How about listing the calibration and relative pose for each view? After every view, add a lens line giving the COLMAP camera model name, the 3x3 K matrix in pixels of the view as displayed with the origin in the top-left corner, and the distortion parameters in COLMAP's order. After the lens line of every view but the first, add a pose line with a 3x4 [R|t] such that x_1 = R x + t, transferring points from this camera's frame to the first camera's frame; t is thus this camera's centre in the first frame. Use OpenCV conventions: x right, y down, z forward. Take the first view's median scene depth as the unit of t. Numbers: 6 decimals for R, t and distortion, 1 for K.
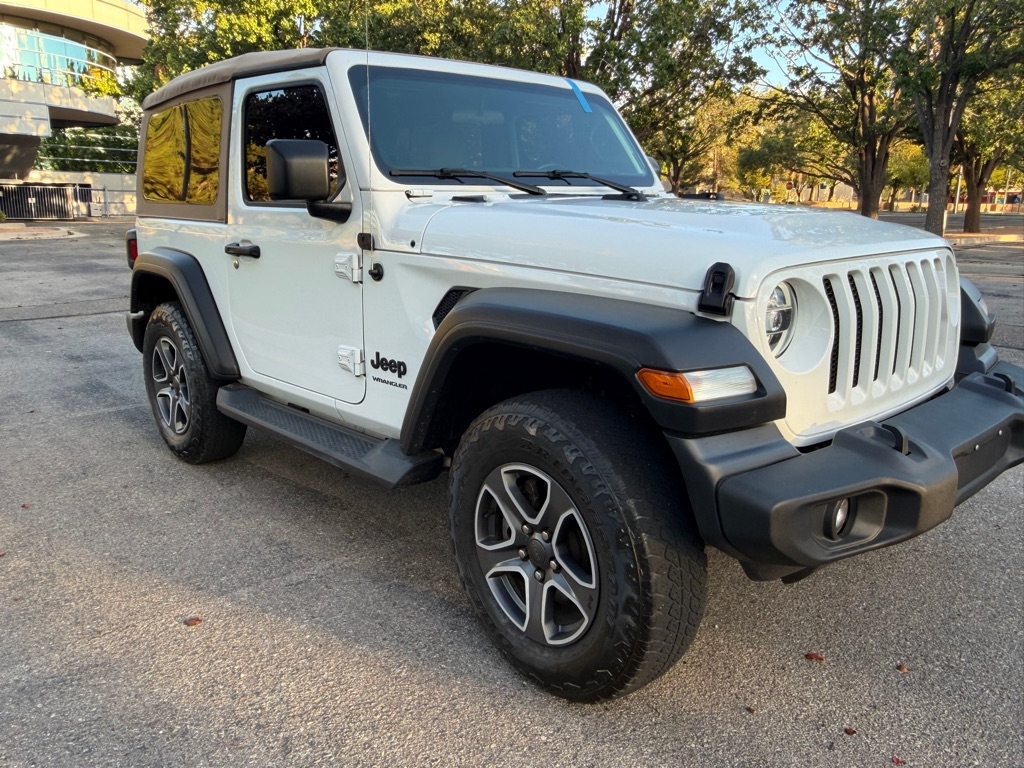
lens RADIAL K [[781.1, 0, 511.4], [0, 781.1, 387.4], [0, 0, 1]] dist [-0.001636, 0.009020]
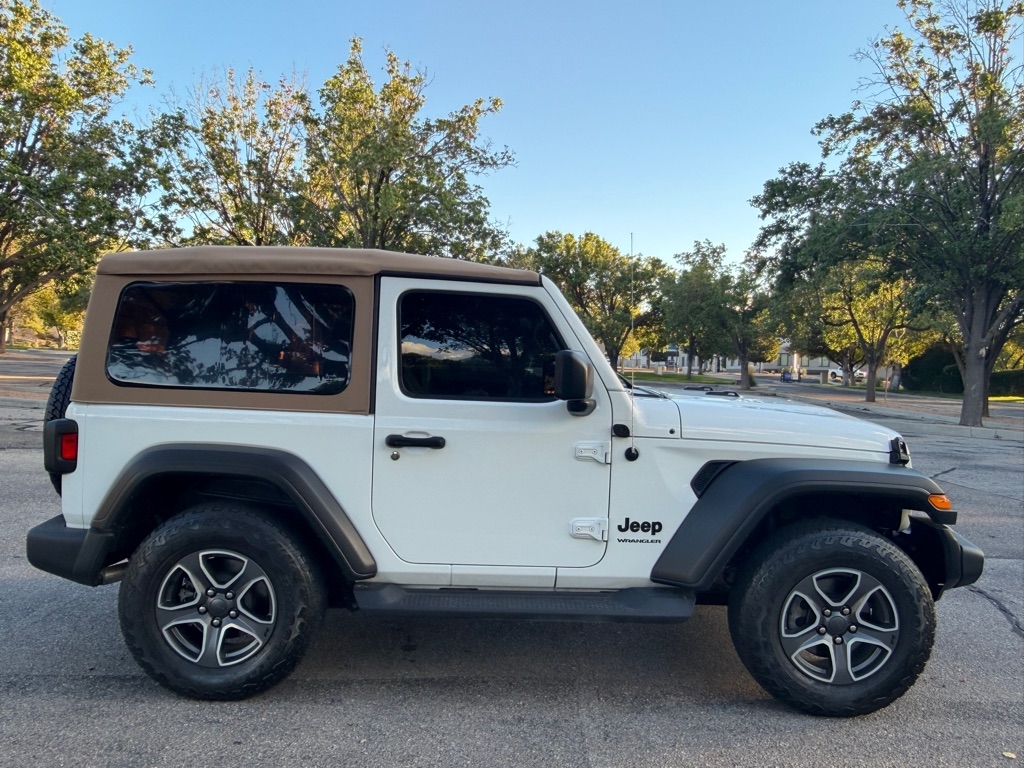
lens RADIAL K [[781.1, 0, 515.0], [0, 781.1, 386.8], [0, 0, 1]] dist [-0.001636, 0.009020]
pose [[0.665375, -0.008134, 0.746465, -1.204328], [0.142091, 0.983040, -0.115943, -0.130265], [-0.732862, 0.183211, 0.655246, 0.273715]]
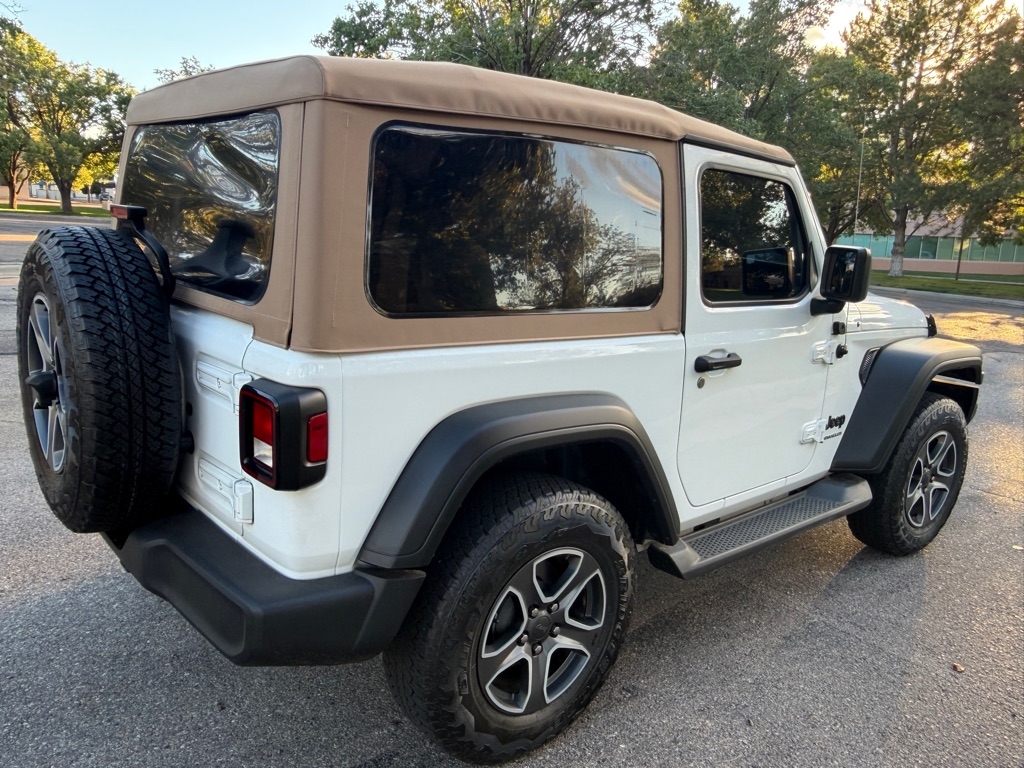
lens RADIAL K [[781.1, 0, 506.4], [0, 781.1, 383.3], [0, 0, 1]] dist [-0.001636, 0.009020]
pose [[0.050212, -0.204740, 0.977528, -1.370055], [0.175377, 0.965362, 0.193183, -0.415185], [-0.983220, 0.161736, 0.084380, 1.370311]]
